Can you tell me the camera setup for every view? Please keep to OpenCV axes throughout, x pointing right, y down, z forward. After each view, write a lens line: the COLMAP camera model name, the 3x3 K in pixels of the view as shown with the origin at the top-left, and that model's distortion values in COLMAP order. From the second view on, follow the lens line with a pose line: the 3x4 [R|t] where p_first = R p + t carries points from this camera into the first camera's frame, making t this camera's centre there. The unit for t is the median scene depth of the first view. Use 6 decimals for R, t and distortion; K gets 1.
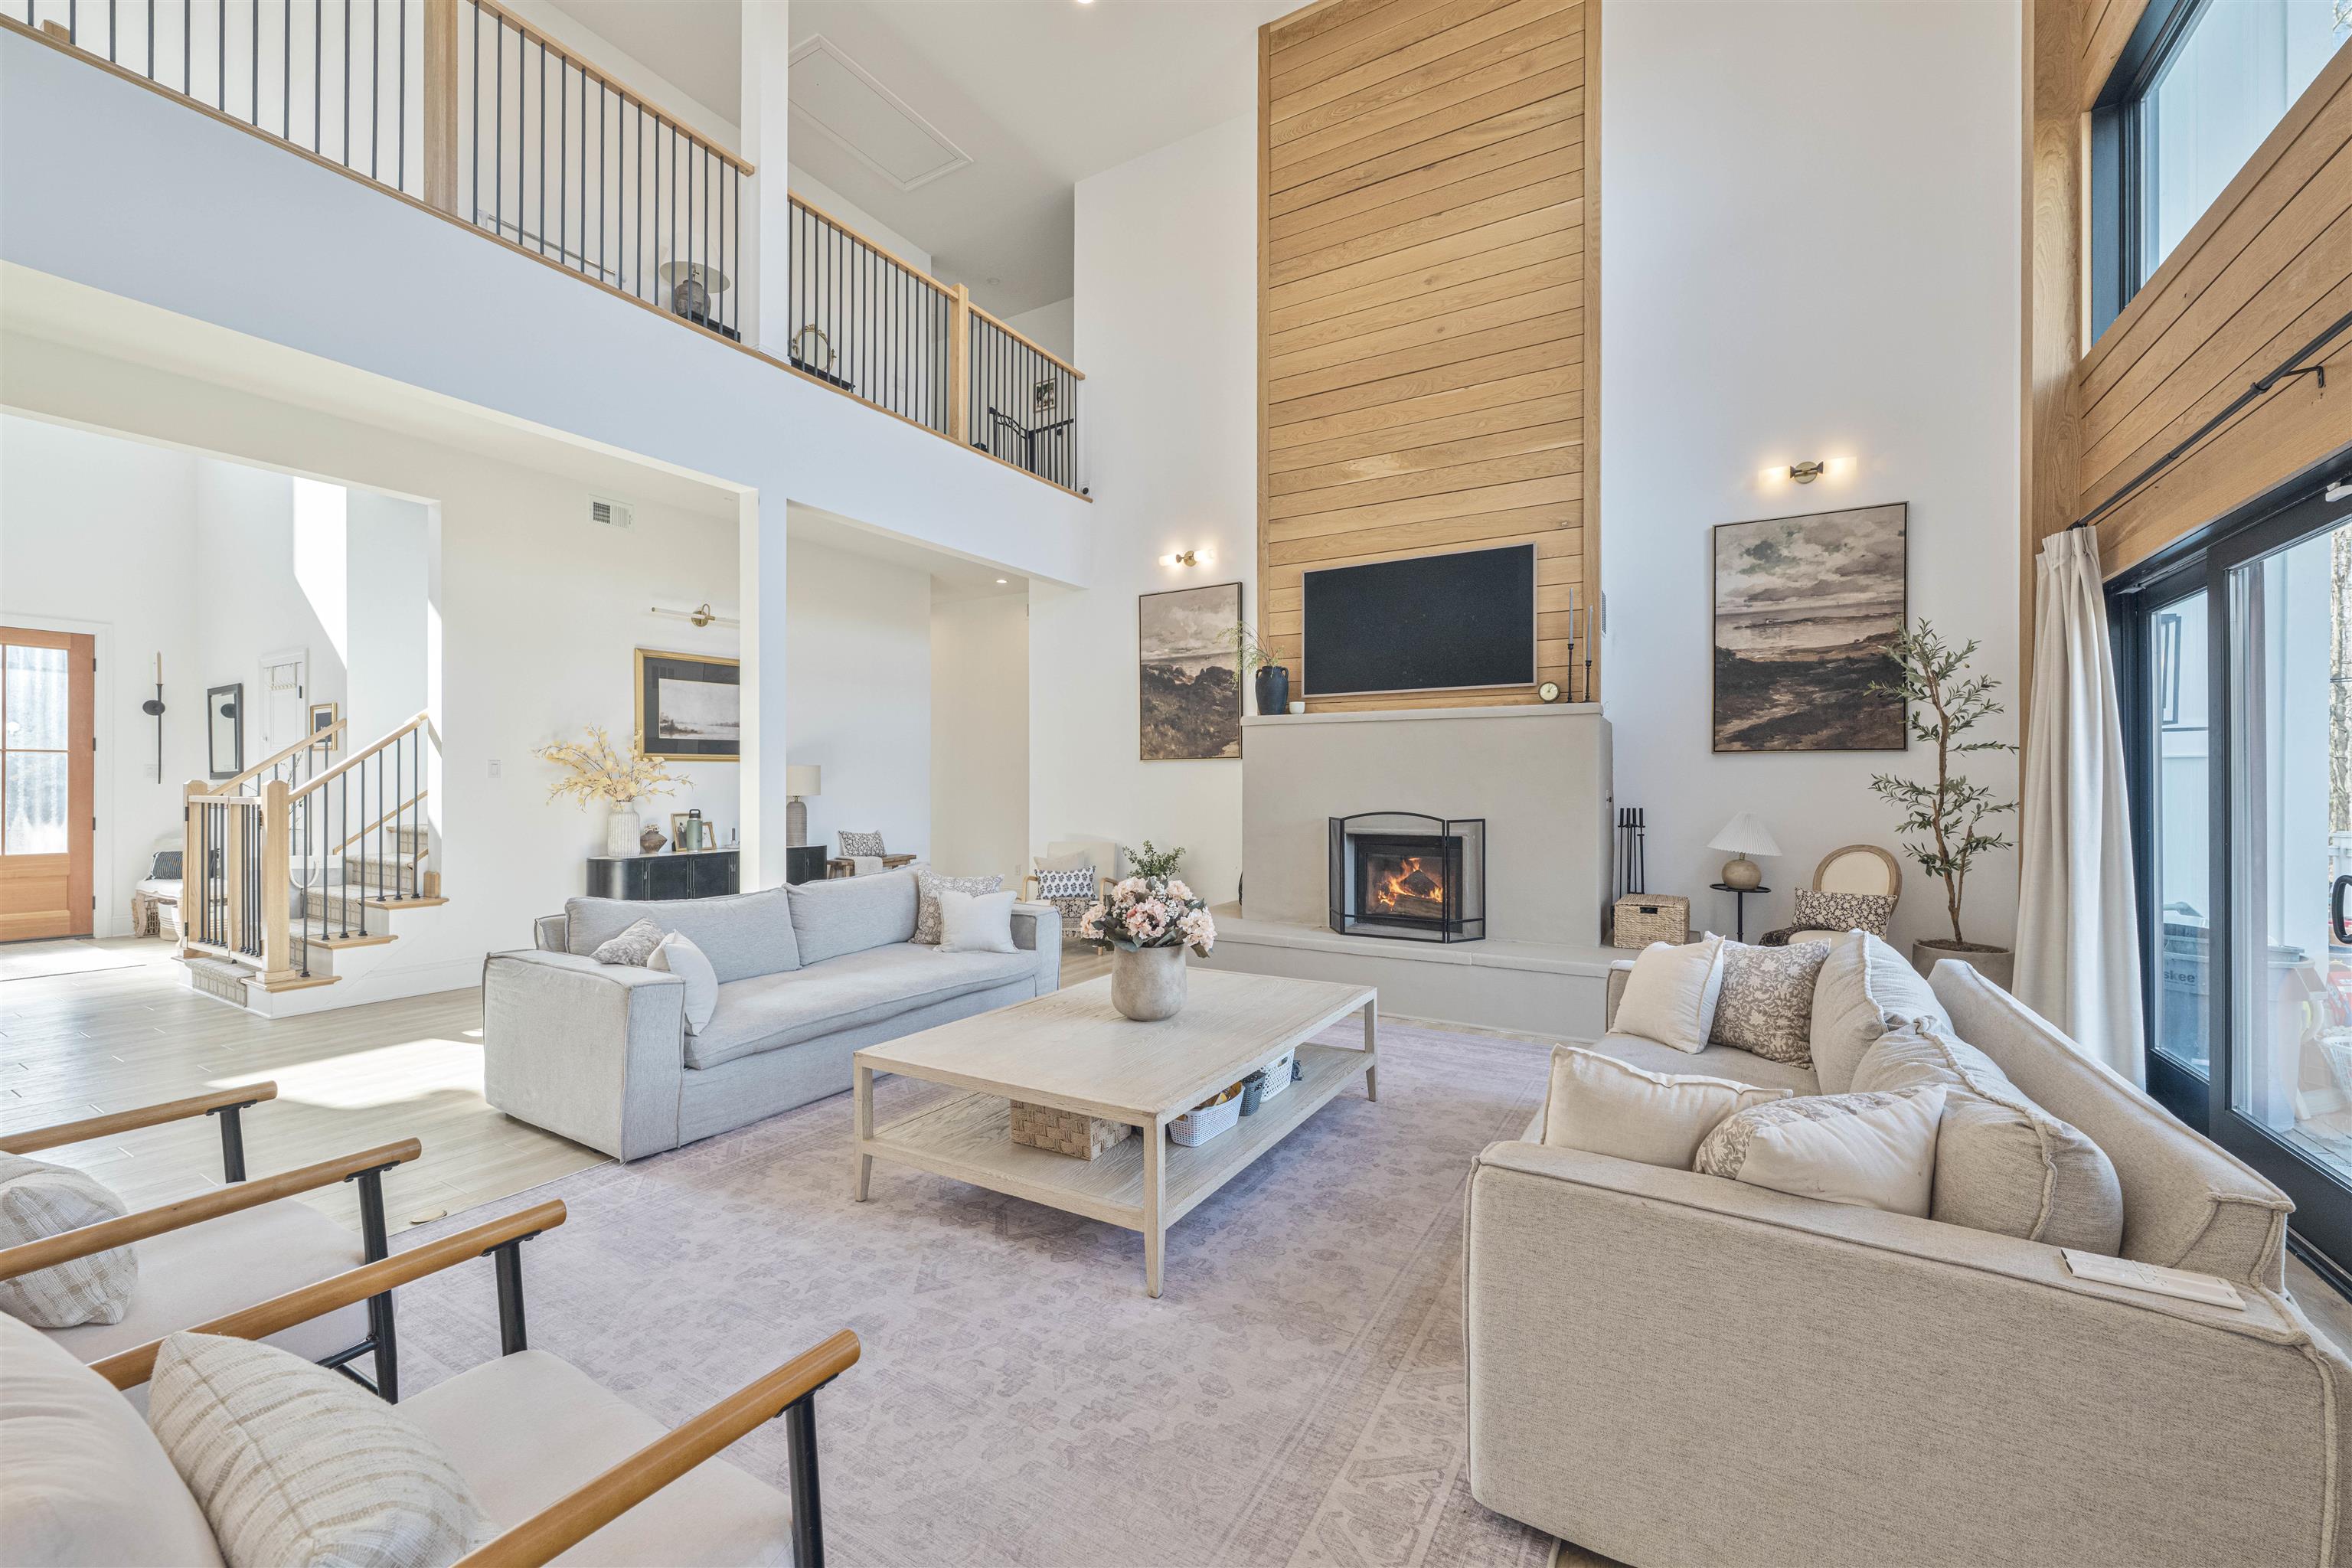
lens RADIAL K [[927.5, 0, 1179.4], [0, 927.5, 775.5], [0, 0, 1]] dist [0.000120, -0.000848]
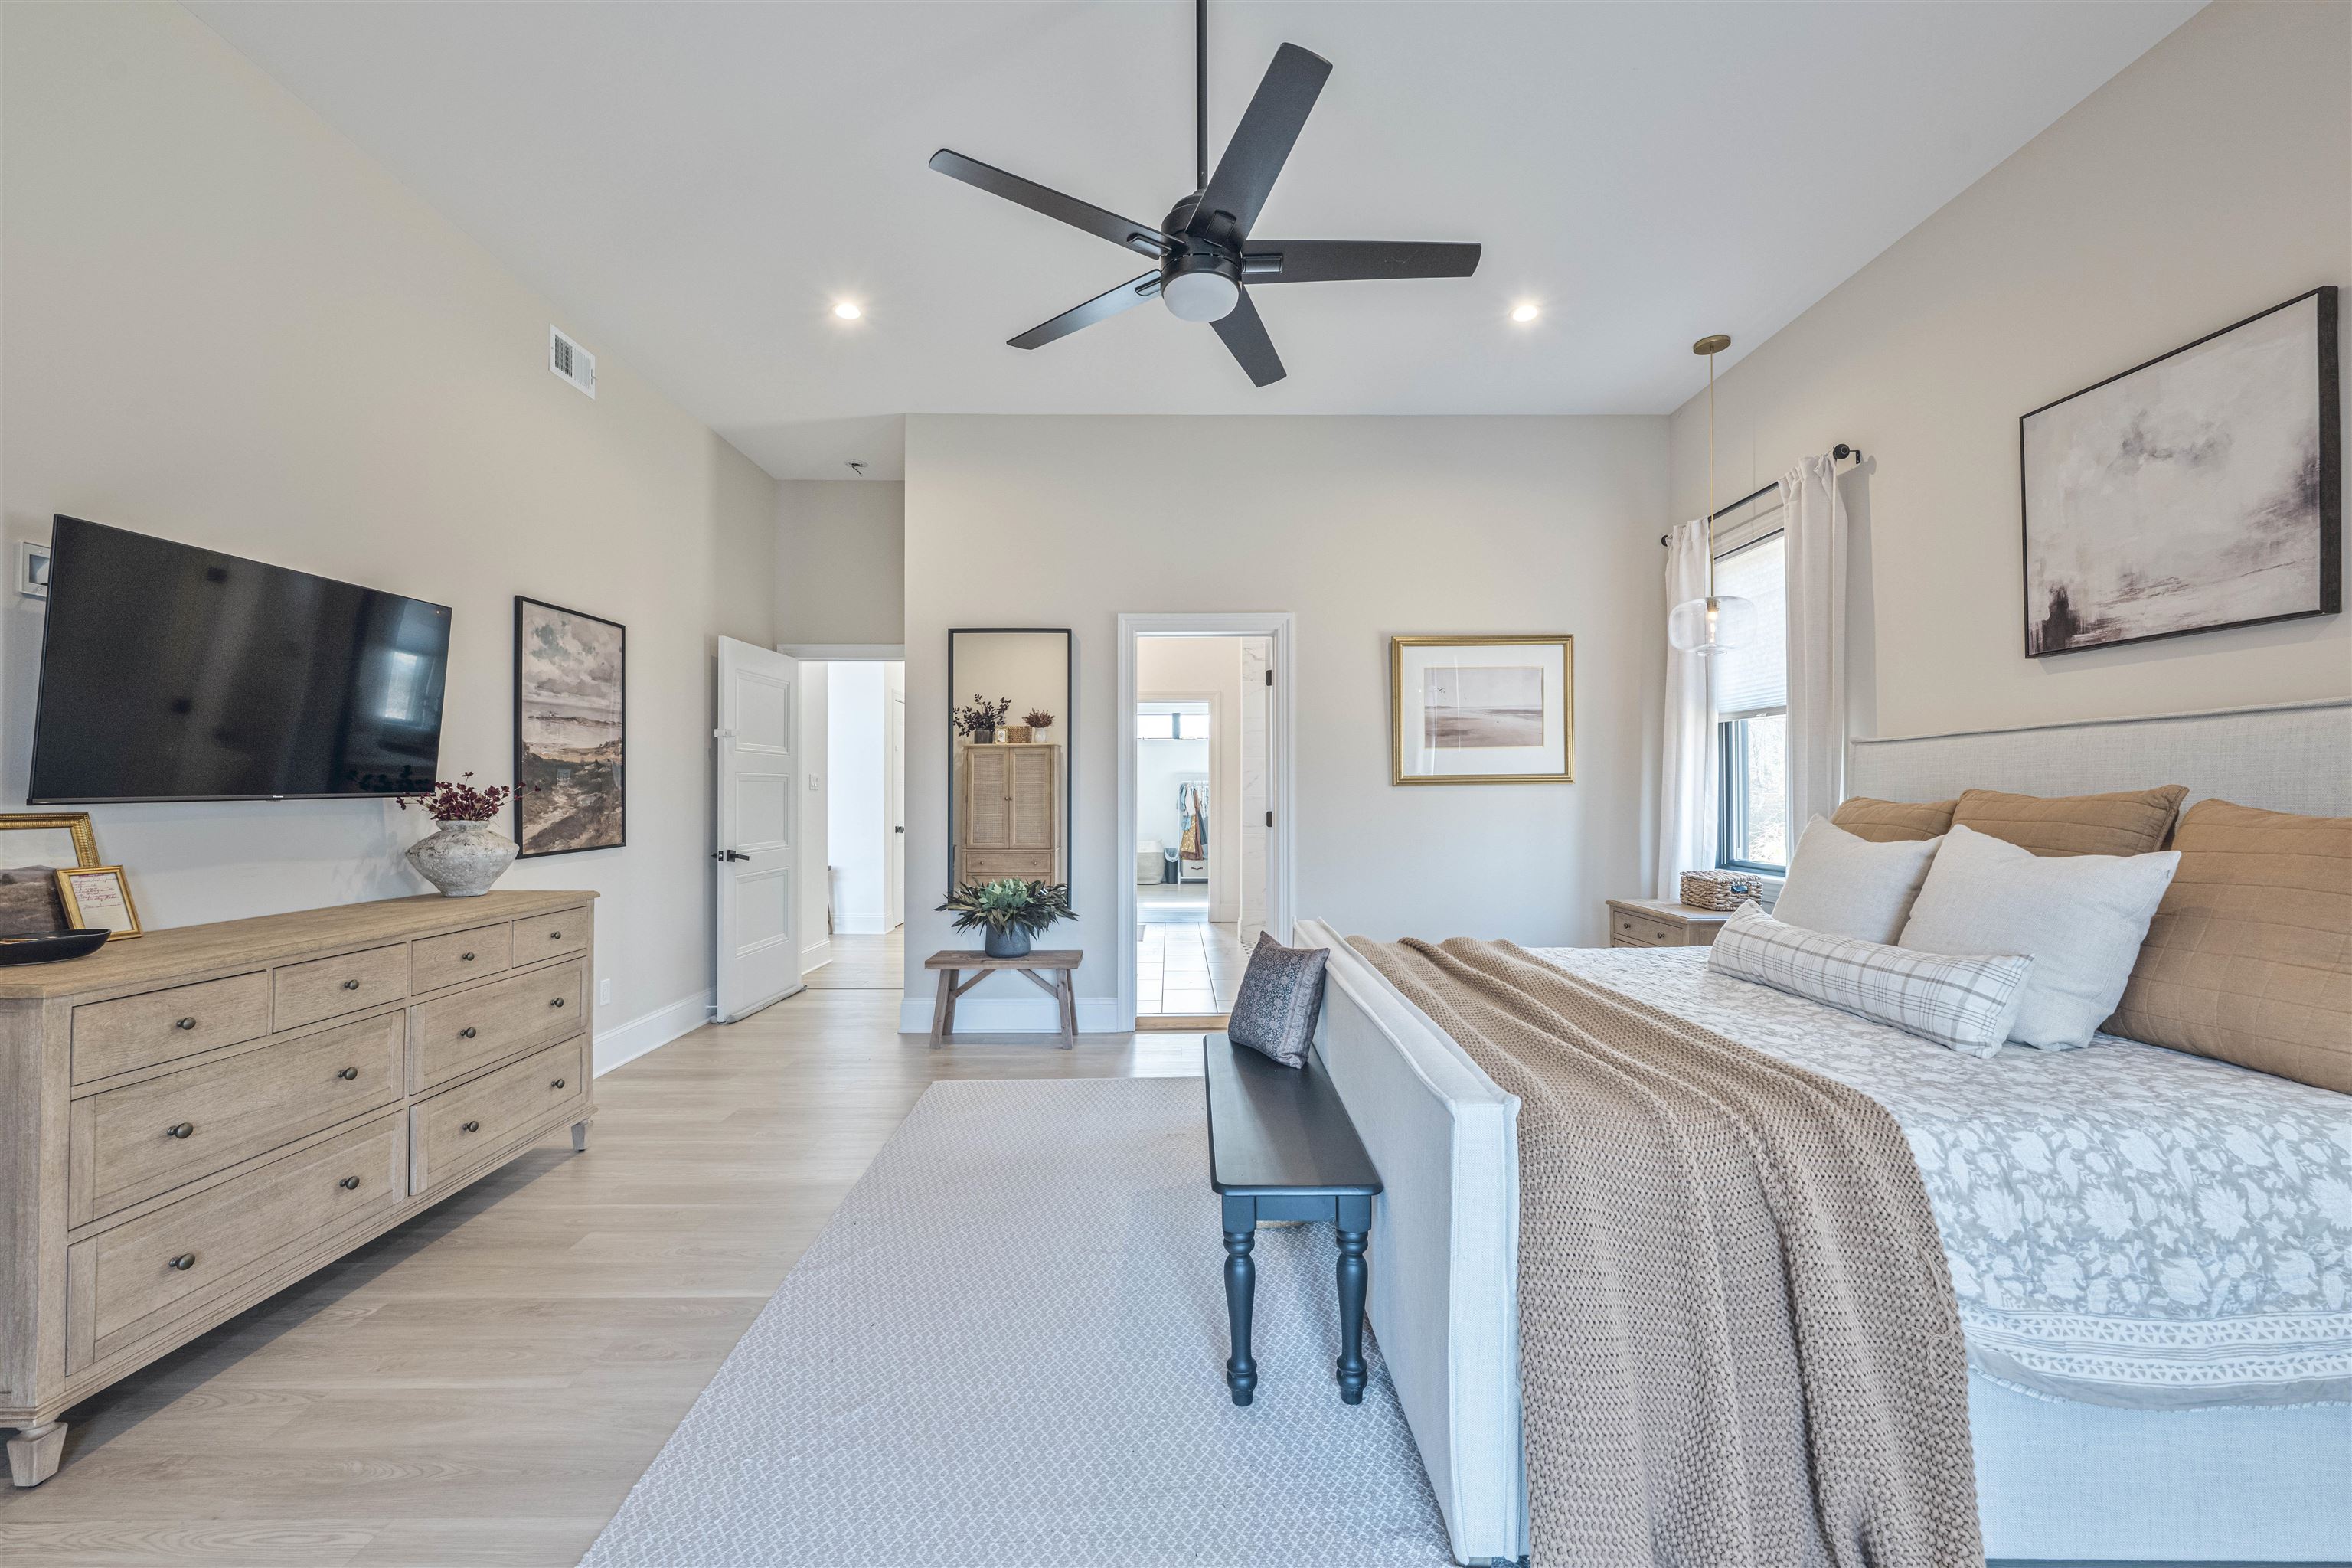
lens RADIAL K [[927.5, 0, 1183.5], [0, 927.5, 791.6], [0, 0, 1]] dist [0.000120, -0.000848]
pose [[-0.521026, -0.006384, 0.853517, -0.464733], [-0.001172, 0.999976, 0.006764, -0.099625], [-0.853540, 0.002524, -0.521022, 0.959992]]
